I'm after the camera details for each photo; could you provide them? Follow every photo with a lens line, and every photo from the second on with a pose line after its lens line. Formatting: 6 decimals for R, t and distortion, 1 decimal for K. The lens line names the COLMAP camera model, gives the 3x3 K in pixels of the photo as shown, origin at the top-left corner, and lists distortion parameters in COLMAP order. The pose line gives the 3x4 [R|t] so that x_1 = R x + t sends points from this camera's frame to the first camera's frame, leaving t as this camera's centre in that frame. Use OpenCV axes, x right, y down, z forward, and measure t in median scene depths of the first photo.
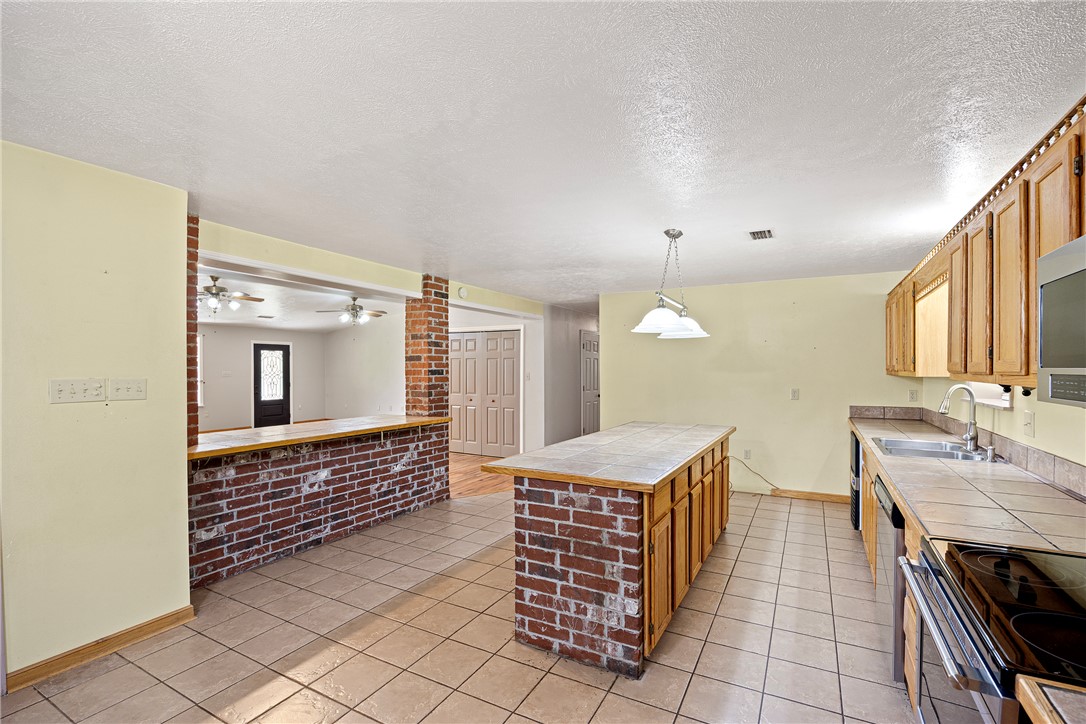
lens RADIAL K [[489.1, 0, 542.4], [0, 489.1, 363.1], [0, 0, 1]] dist [-0.017881, -0.000336]
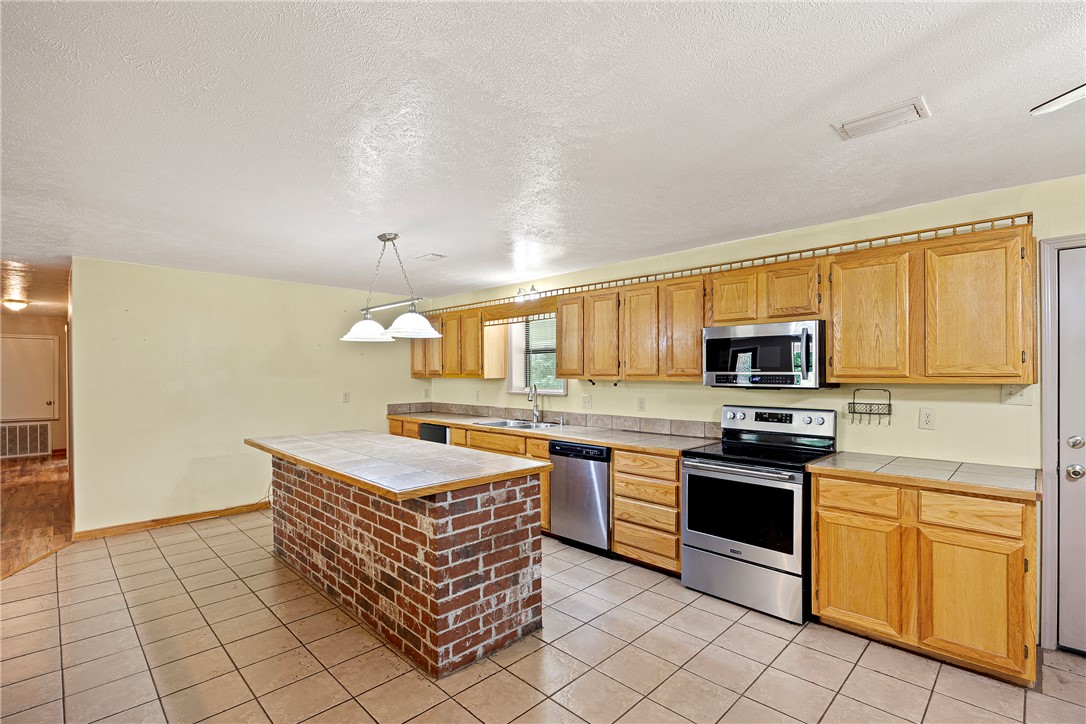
lens RADIAL K [[489.1, 0, 548.7], [0, 489.1, 368.2], [0, 0, 1]] dist [-0.017881, -0.000336]
pose [[0.283770, 0.012740, 0.958808, -0.896878], [-0.010163, 0.999896, -0.010278, 0.013453], [-0.958839, -0.006828, 0.283869, 0.592397]]
